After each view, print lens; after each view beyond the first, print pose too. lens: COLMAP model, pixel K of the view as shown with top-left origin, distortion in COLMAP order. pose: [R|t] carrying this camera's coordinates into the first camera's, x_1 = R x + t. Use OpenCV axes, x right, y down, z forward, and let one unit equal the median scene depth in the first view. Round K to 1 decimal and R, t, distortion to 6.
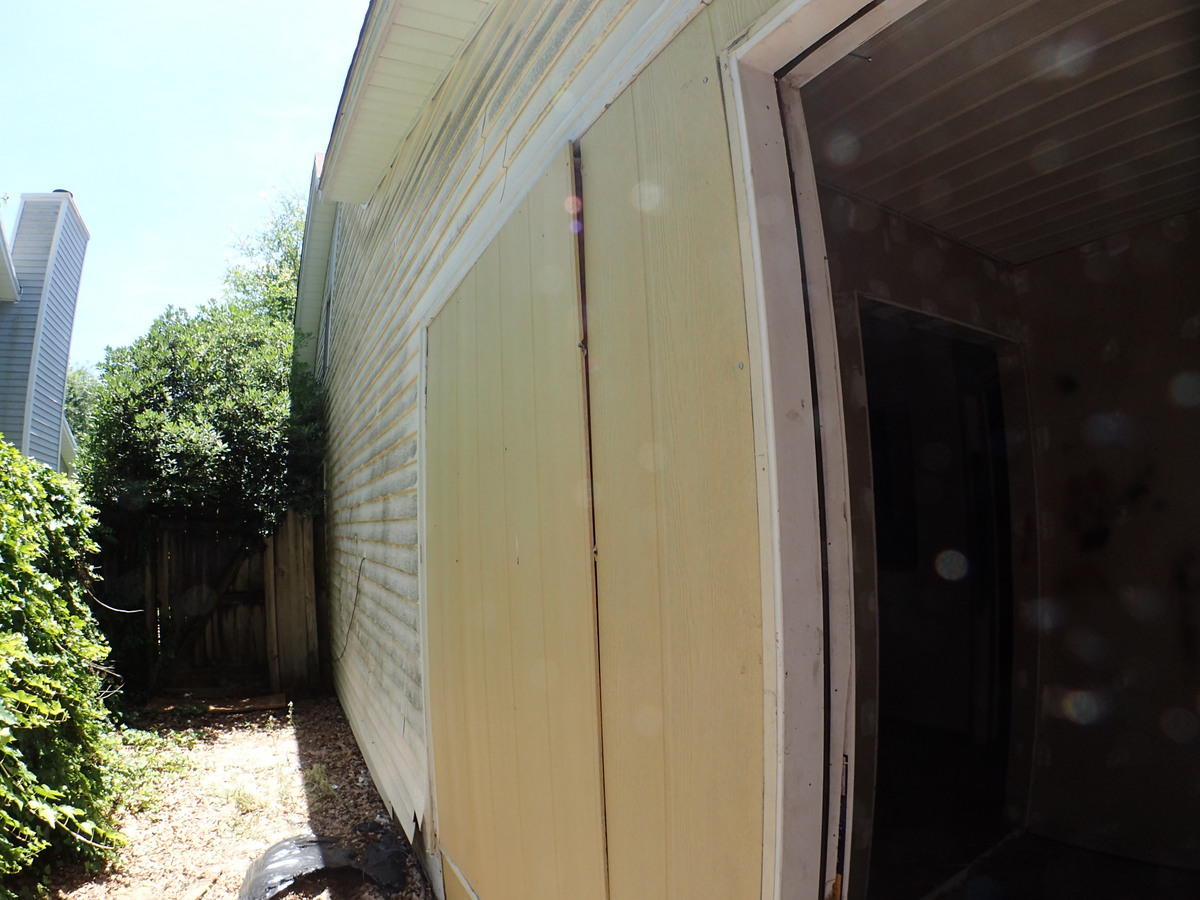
lens RADIAL K [[857.2, 0, 600.0], [0, 857.2, 450.0], [0, 0, 1]] dist [-0.266186, -0.000197]
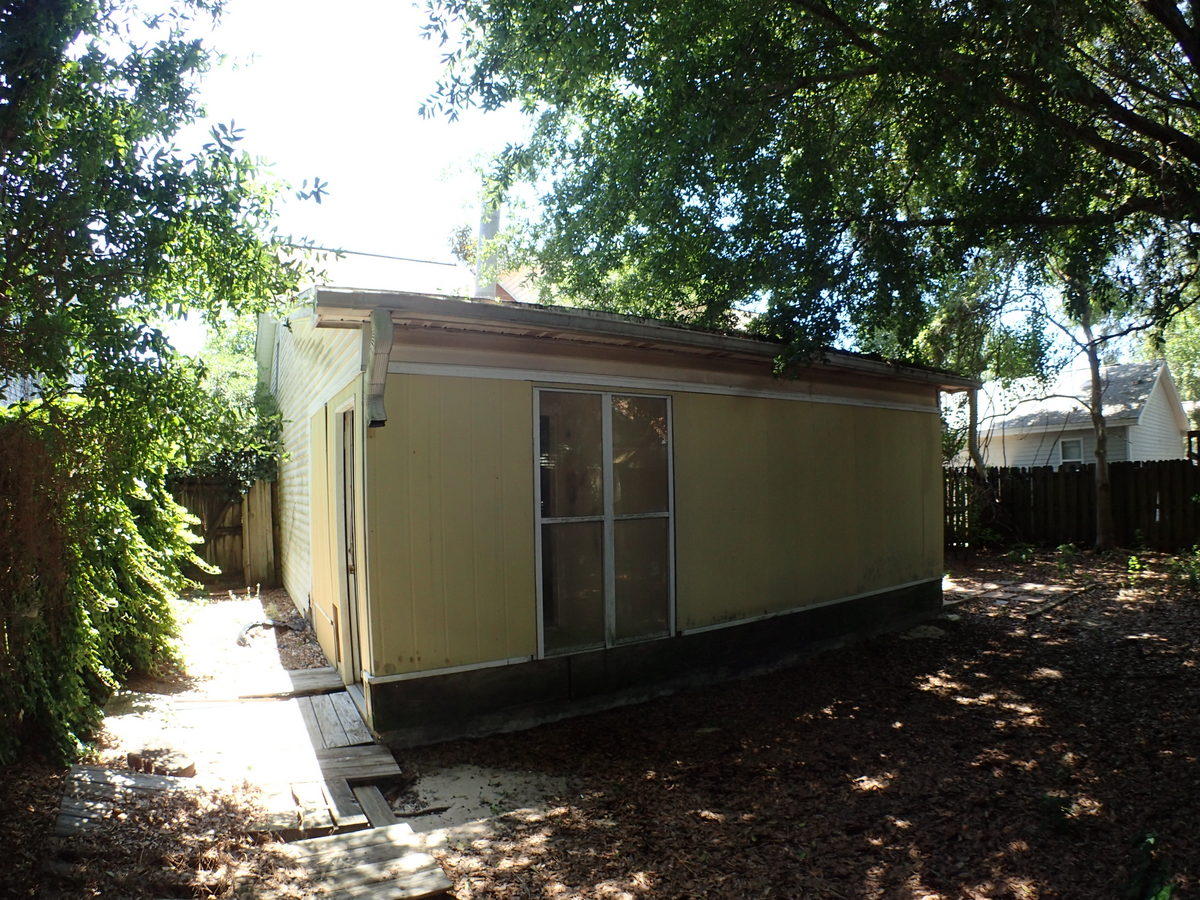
lens RADIAL K [[857.2, 0, 600.0], [0, 857.2, 450.0], [0, 0, 1]] dist [-0.266186, -0.000197]
pose [[0.998566, 0.003387, 0.053429, 0.246915], [-0.005828, 0.998942, 0.045610, -0.068252], [-0.053218, -0.045856, 0.997529, -0.737352]]
